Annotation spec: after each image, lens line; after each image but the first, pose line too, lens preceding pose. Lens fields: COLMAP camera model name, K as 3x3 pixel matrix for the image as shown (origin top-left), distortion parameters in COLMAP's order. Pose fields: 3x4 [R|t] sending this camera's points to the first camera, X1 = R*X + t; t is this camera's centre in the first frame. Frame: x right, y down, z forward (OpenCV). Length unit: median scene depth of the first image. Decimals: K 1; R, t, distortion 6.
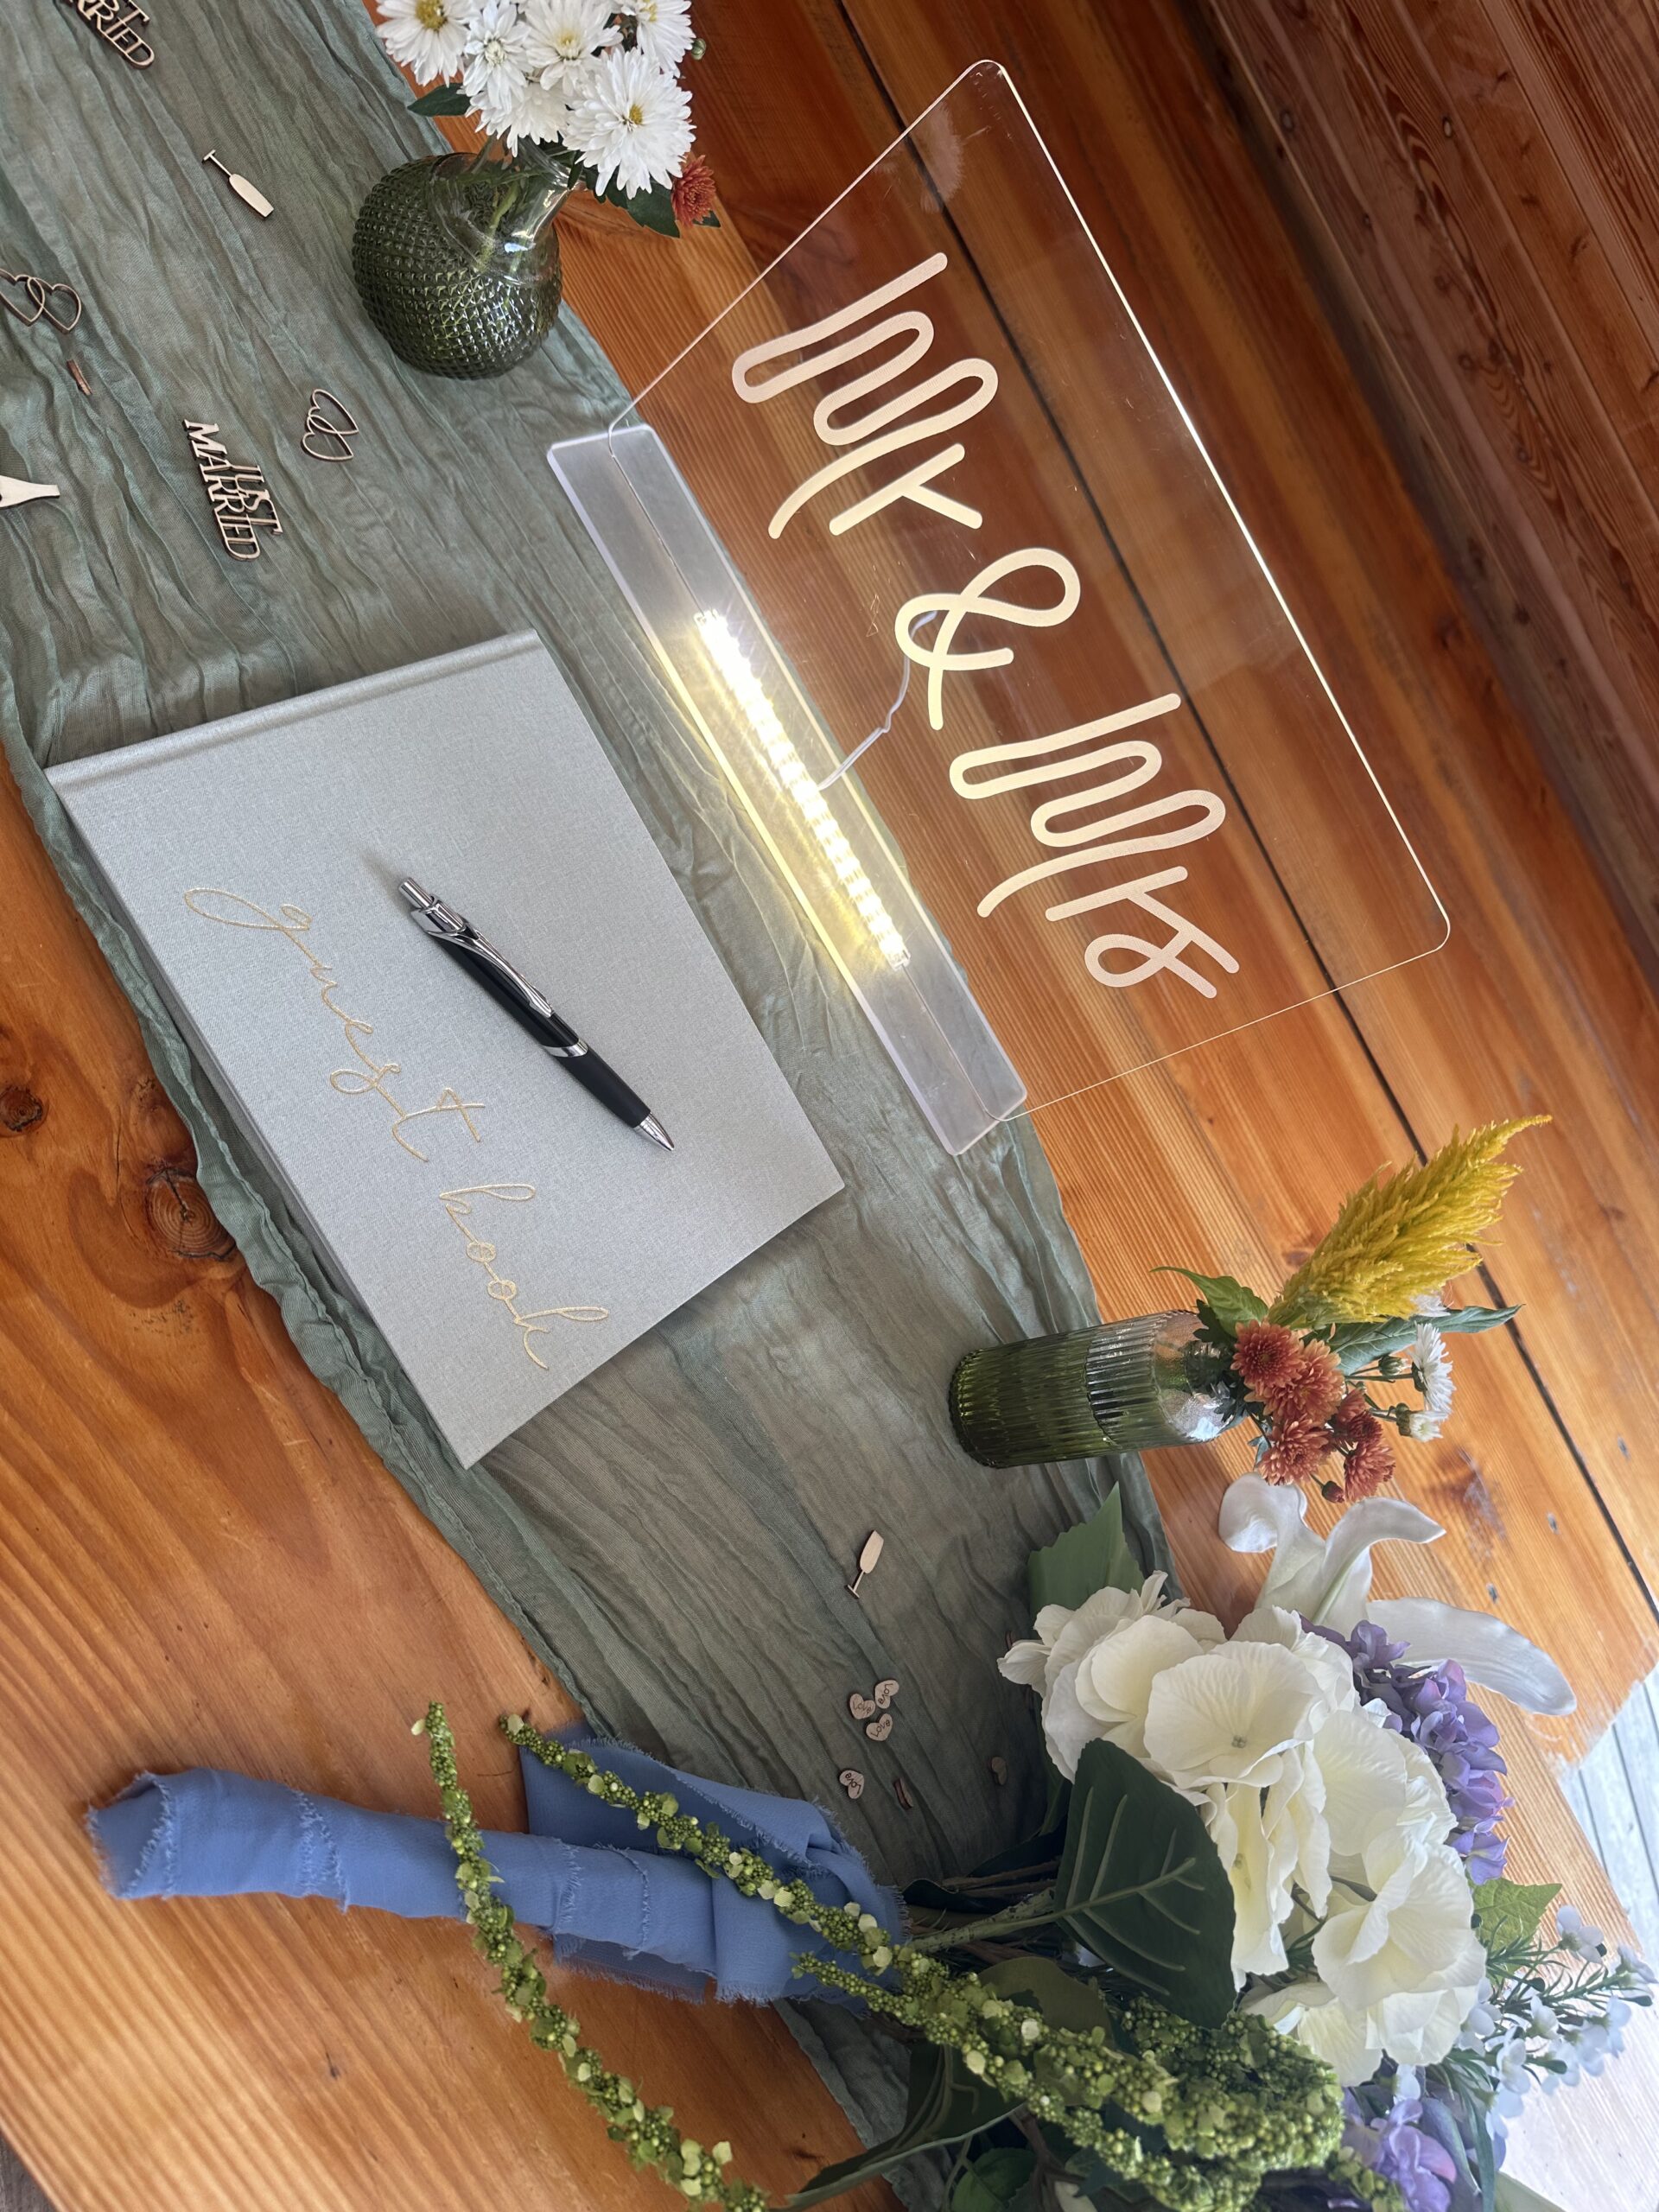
lens RADIAL K [[1541.3, 0, 823.3], [0, 1541.3, 1105.5], [0, 0, 1]] dist [-0.009354, -0.005937]
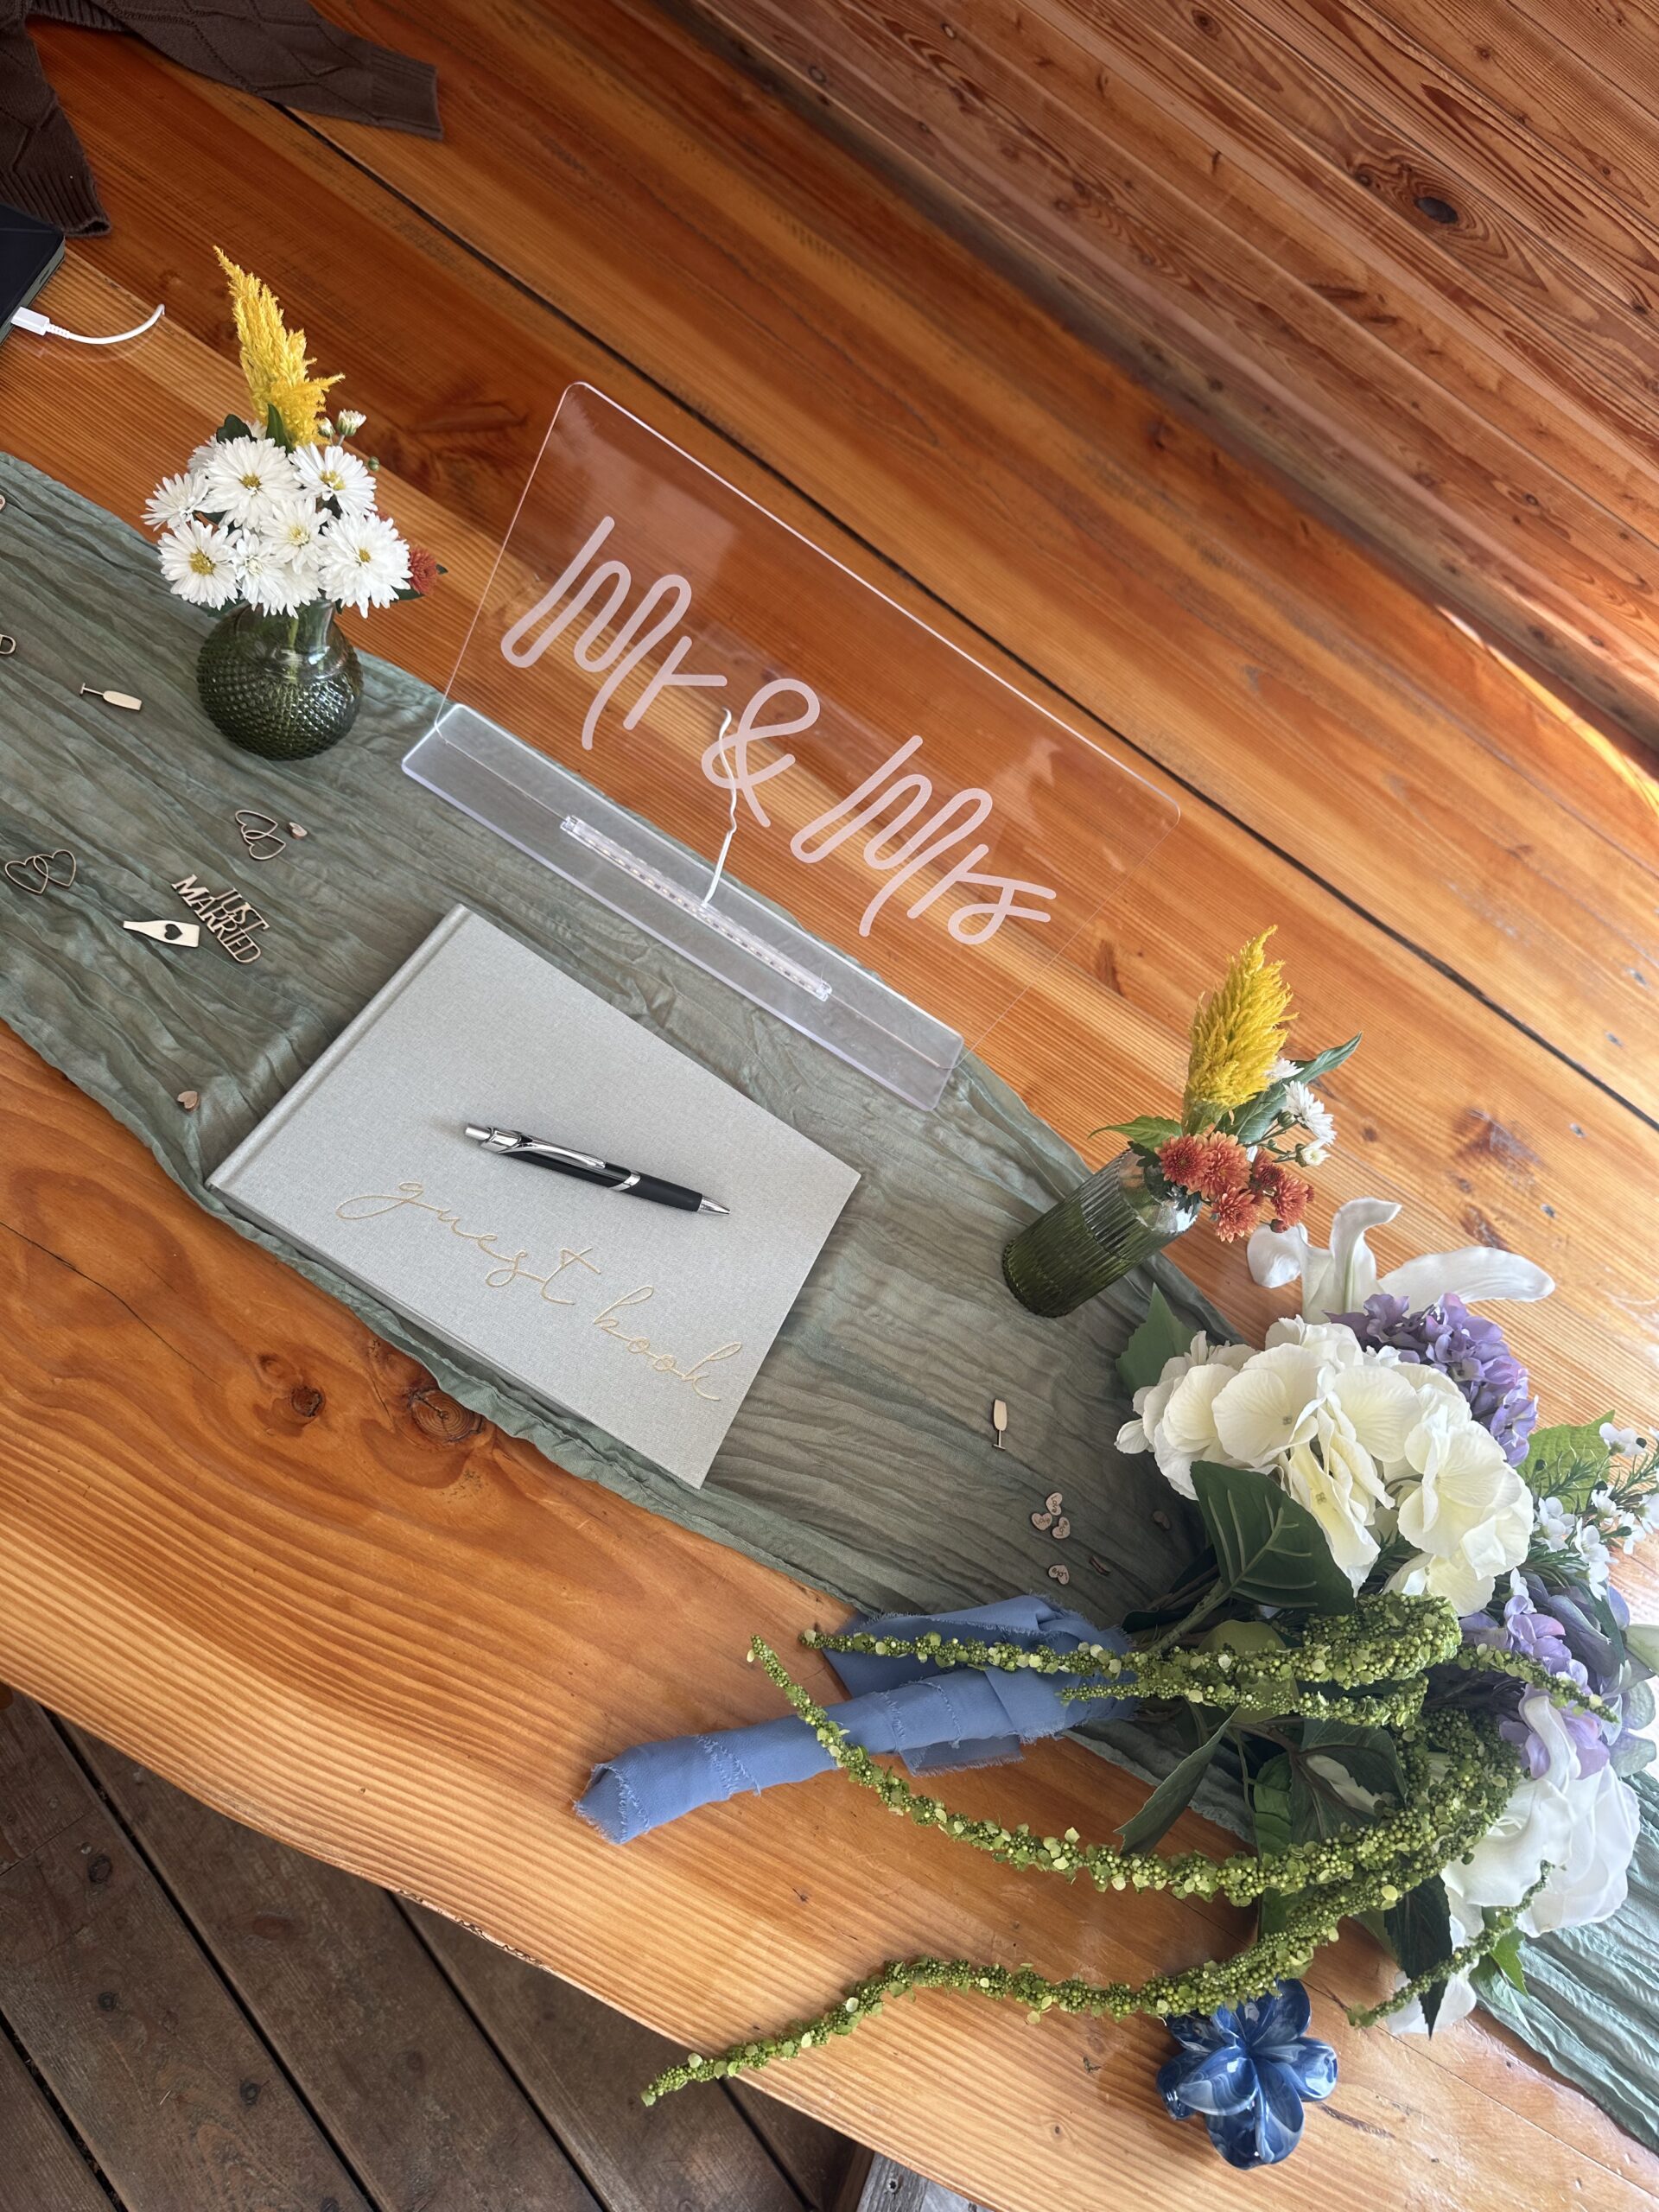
lens RADIAL K [[1541.3, 0, 835.3], [0, 1541.3, 1104.1], [0, 0, 1]] dist [-0.009354, -0.005937]
pose [[0.895065, -0.445014, -0.028659, 0.067514], [0.445770, 0.894637, 0.030221, -0.057878], [0.012191, -0.039825, 0.999132, -0.345784]]
